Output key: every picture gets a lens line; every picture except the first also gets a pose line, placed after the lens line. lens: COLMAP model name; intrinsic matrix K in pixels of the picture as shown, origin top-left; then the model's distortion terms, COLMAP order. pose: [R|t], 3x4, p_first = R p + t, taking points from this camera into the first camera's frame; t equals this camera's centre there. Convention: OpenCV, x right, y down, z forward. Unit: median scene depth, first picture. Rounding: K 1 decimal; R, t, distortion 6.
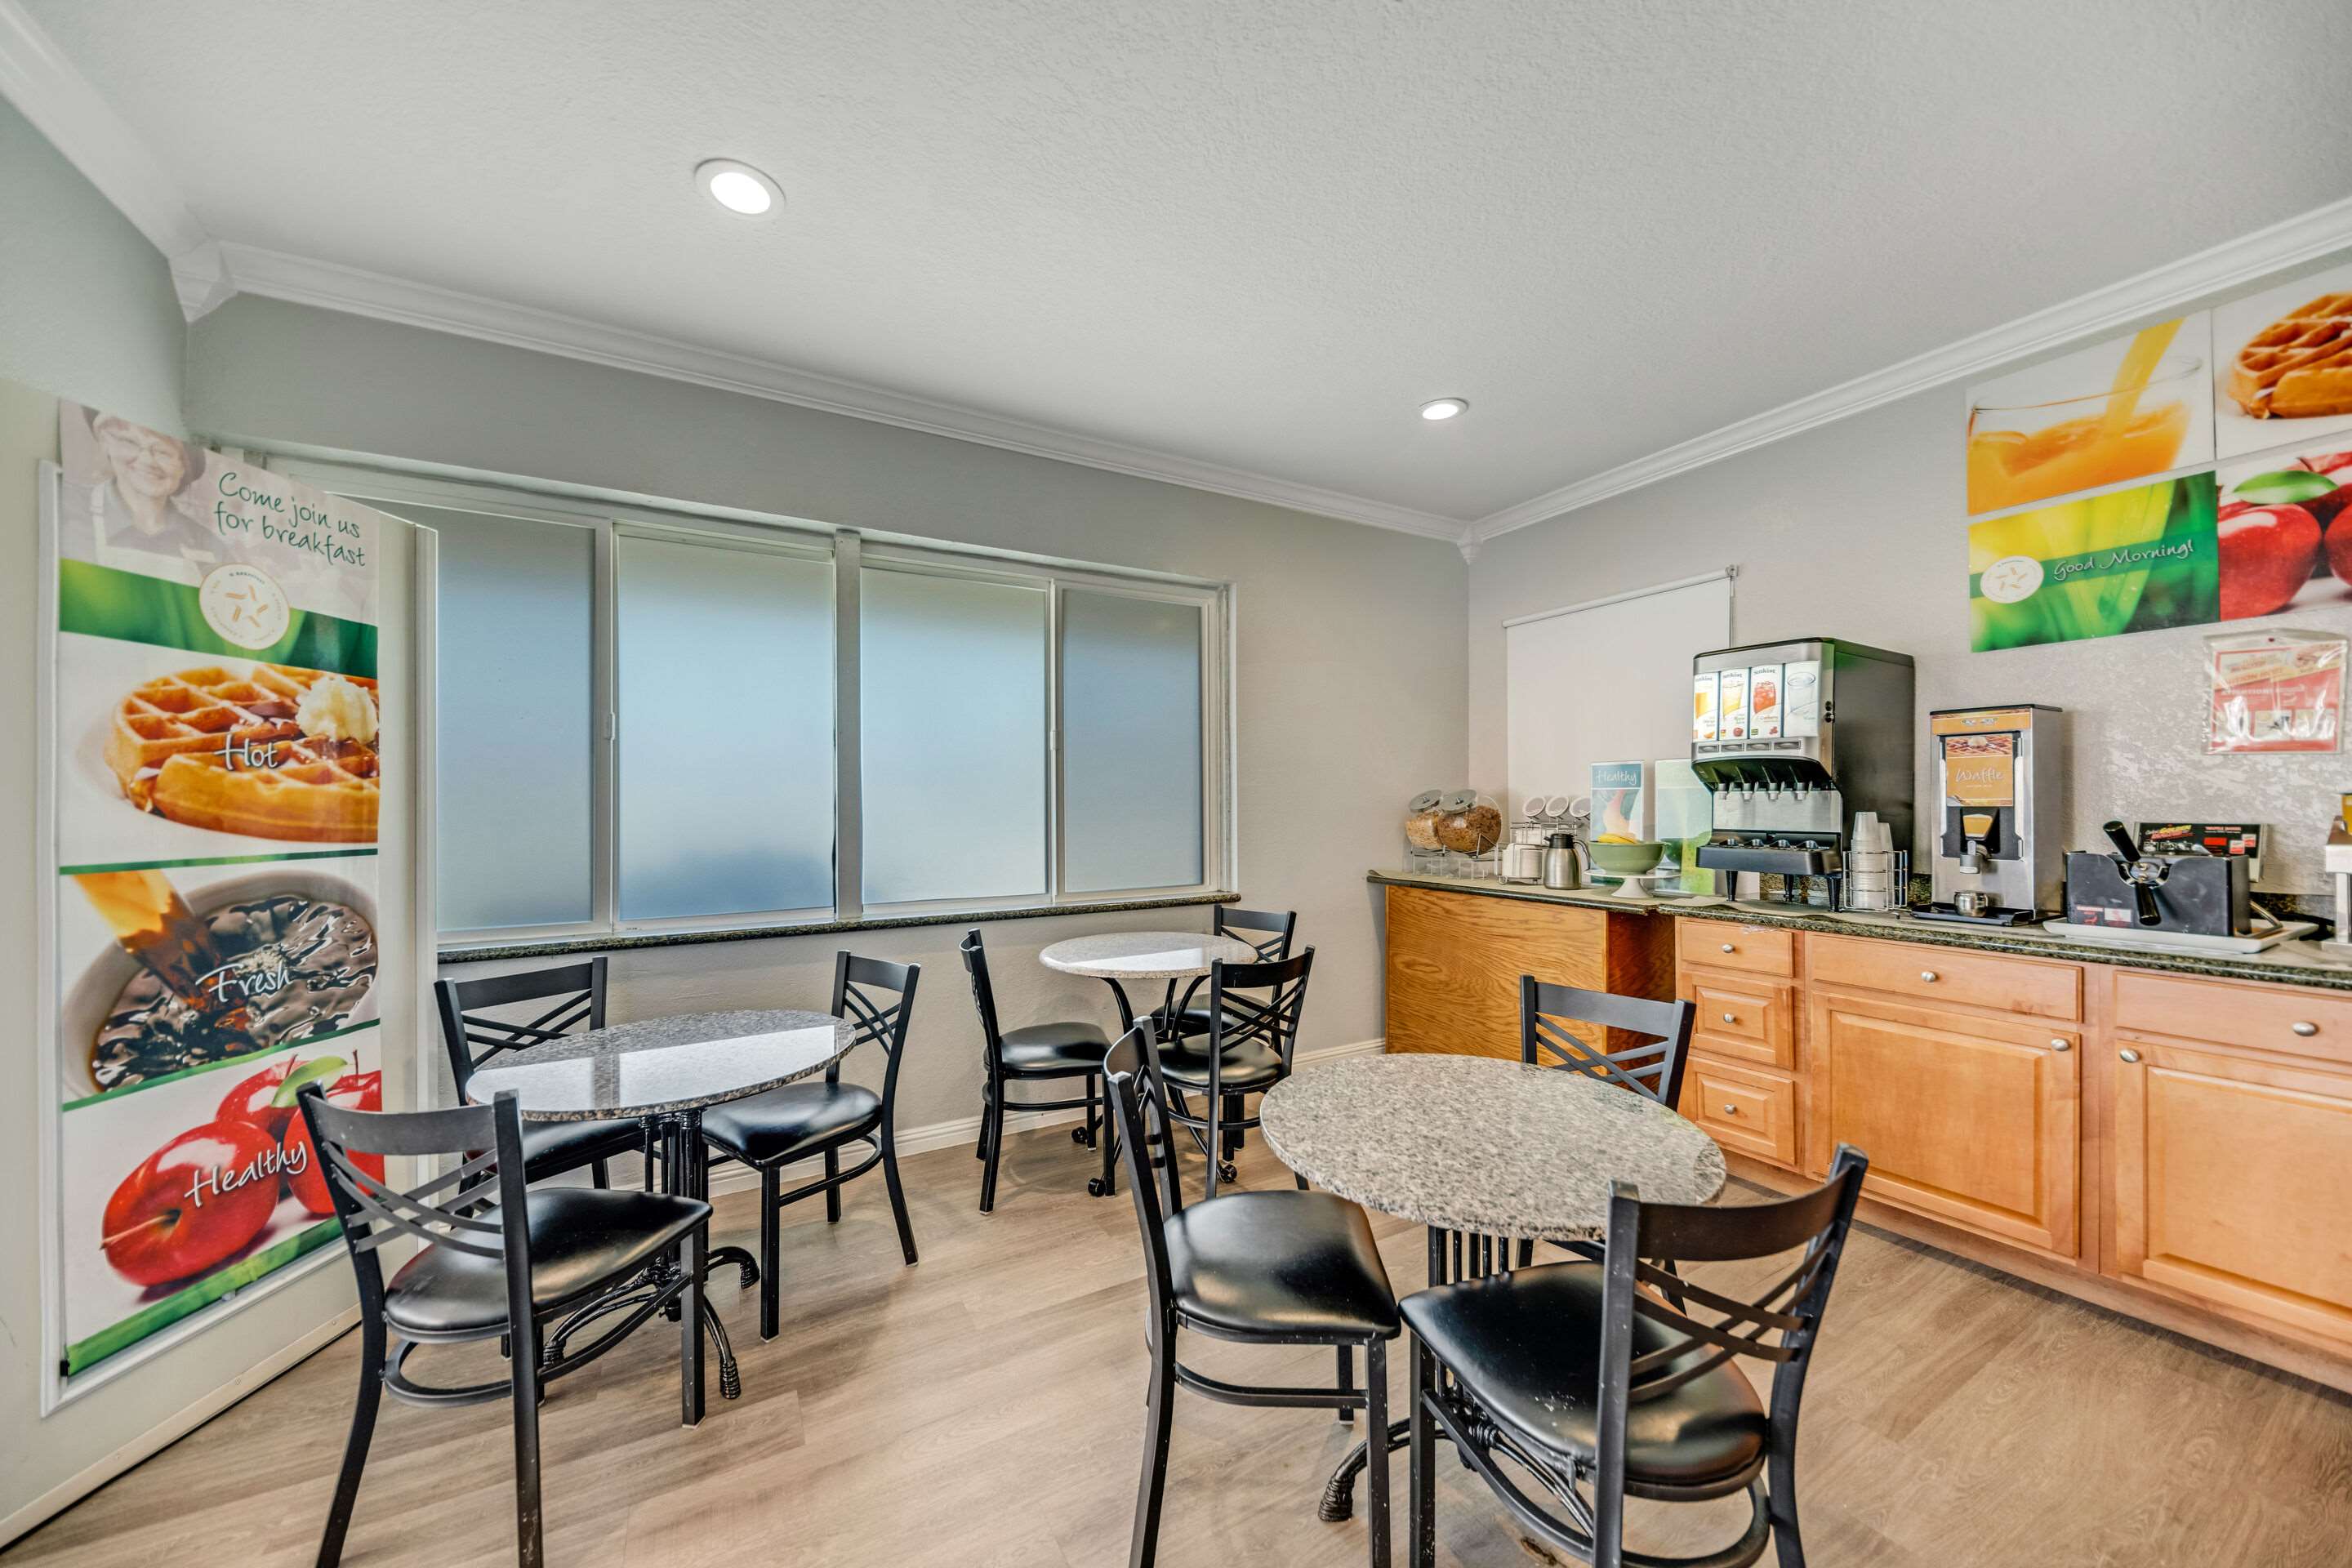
lens RADIAL K [[826.1, 0, 1176.3], [0, 826.1, 801.9], [0, 0, 1]] dist [0.008243, -0.005461]
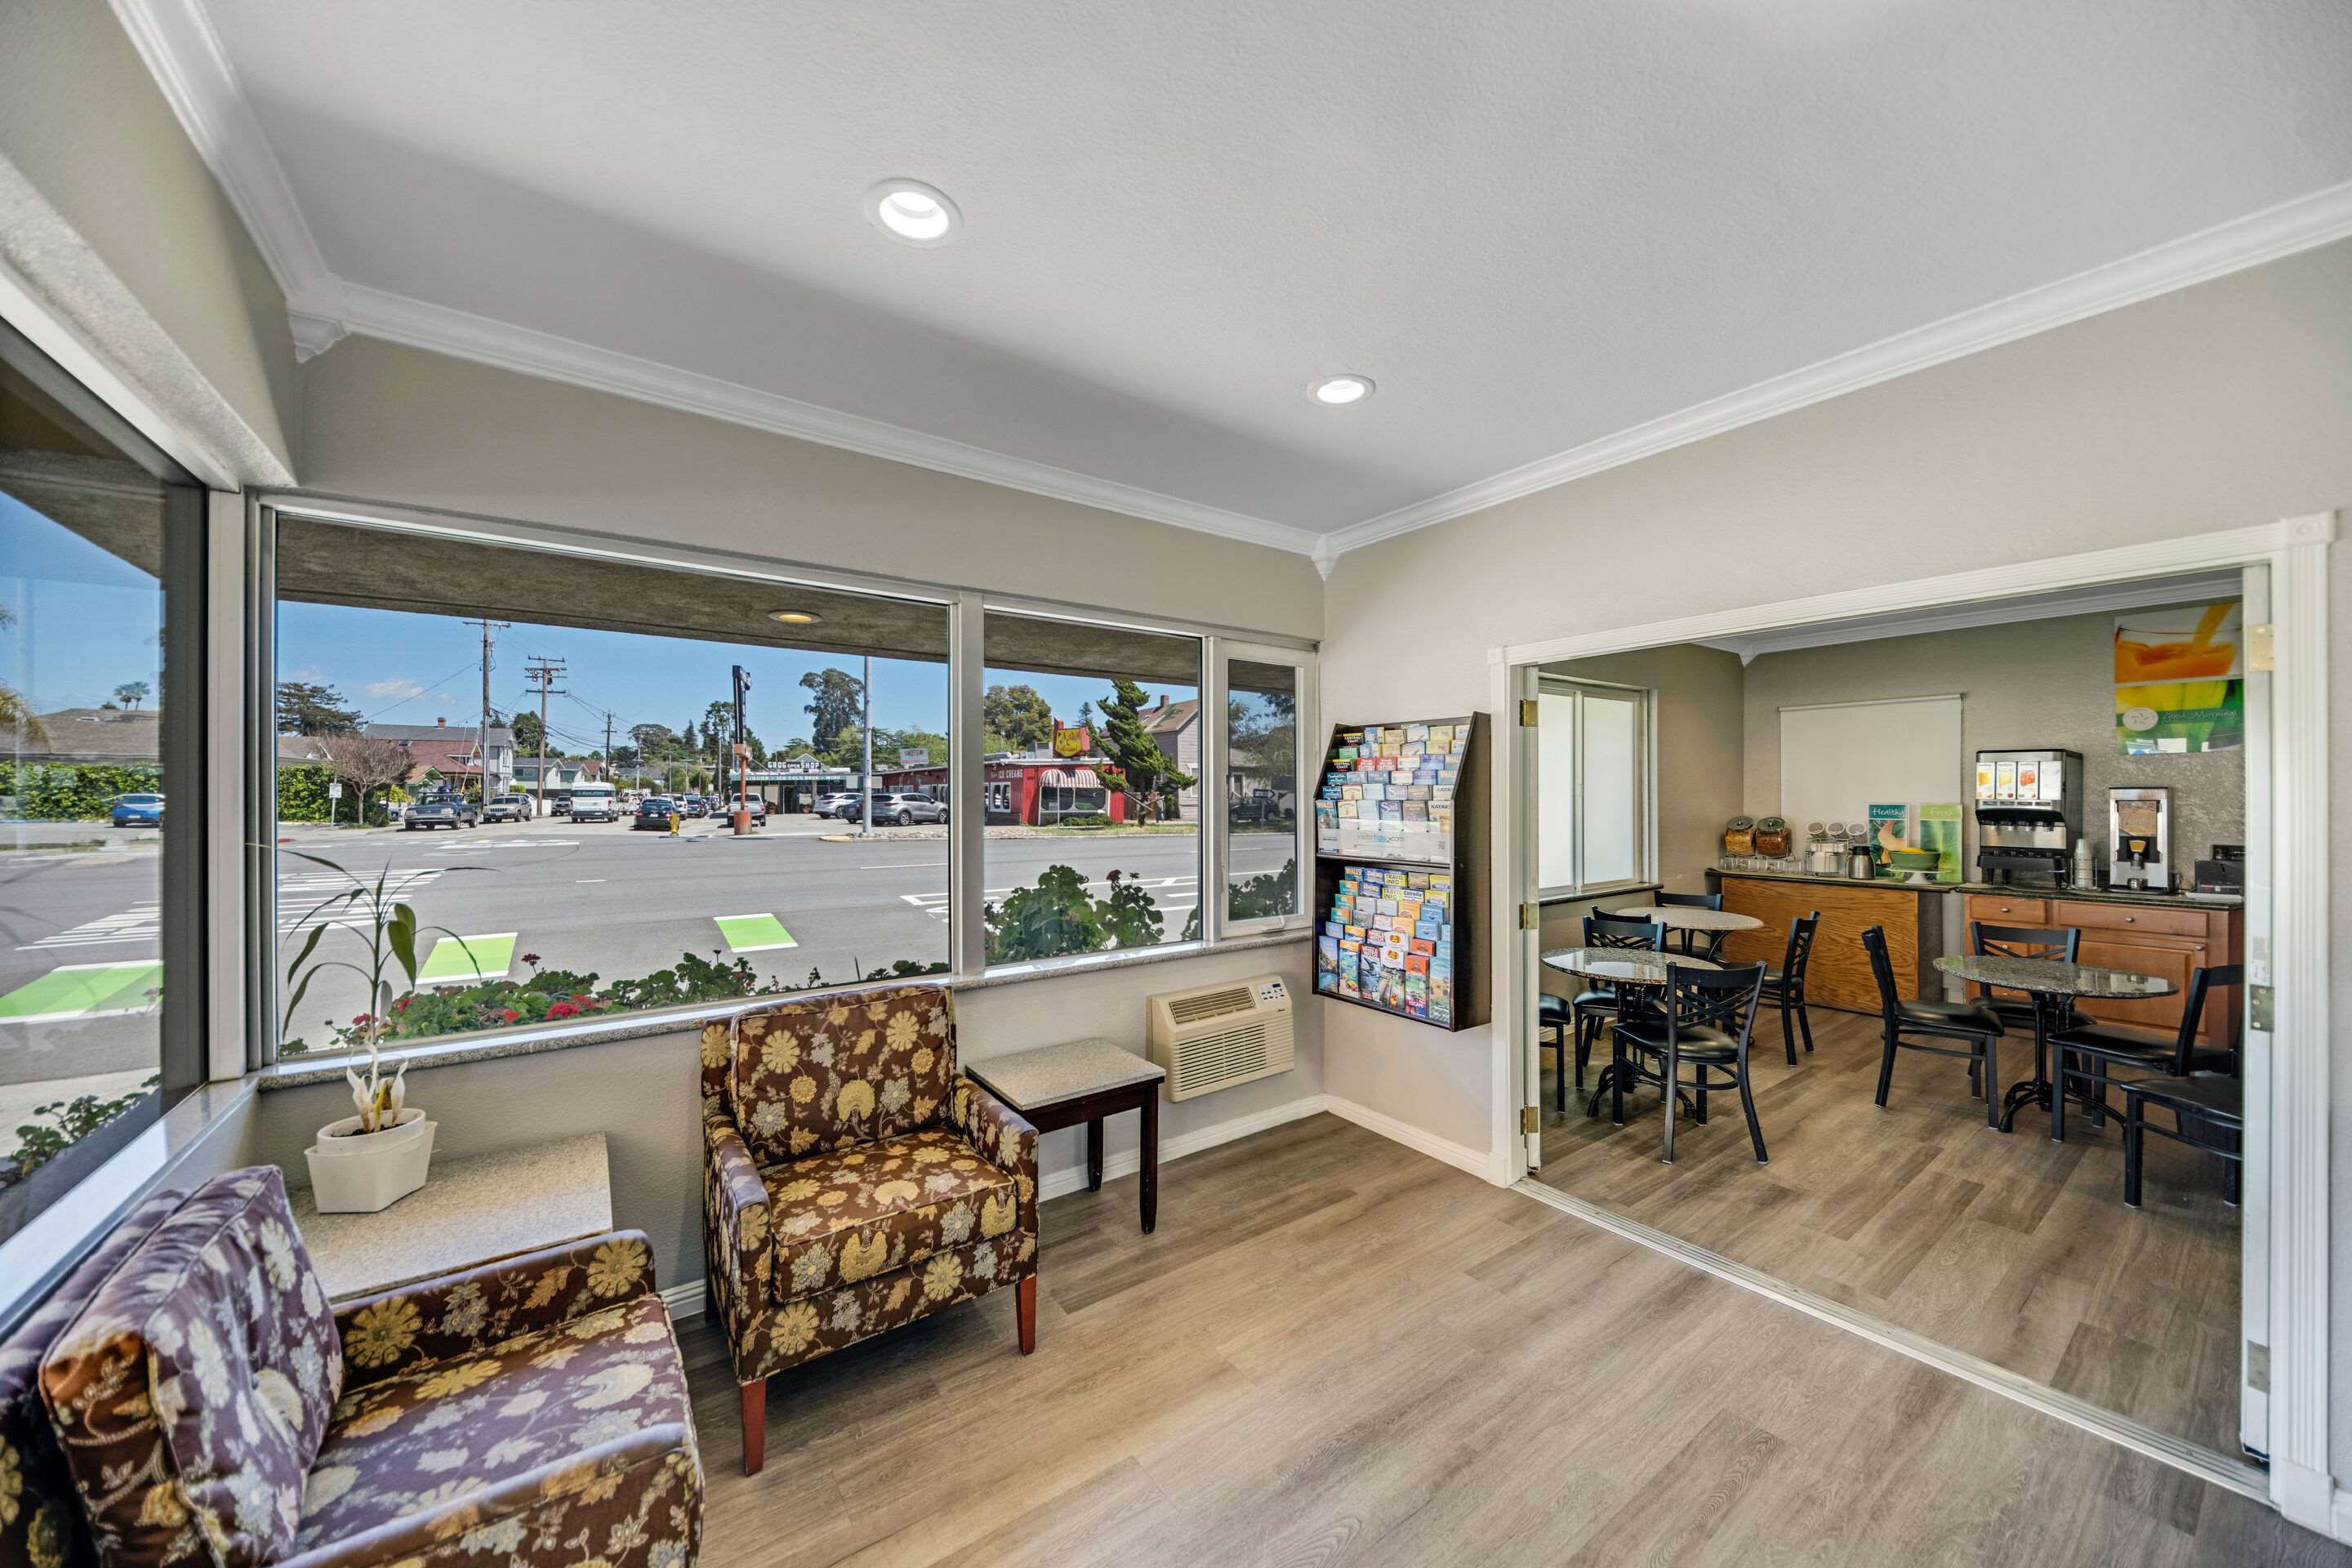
lens RADIAL K [[808.0, 0, 1140.9], [0, 808.0, 796.7], [0, 0, 1]] dist [-0.020683, 0.000017]
pose [[0.997929, 0.001769, 0.064305, -1.542566], [-0.001962, 0.999994, 0.002945, -0.090273], [-0.064300, -0.003065, 0.997926, -0.724009]]
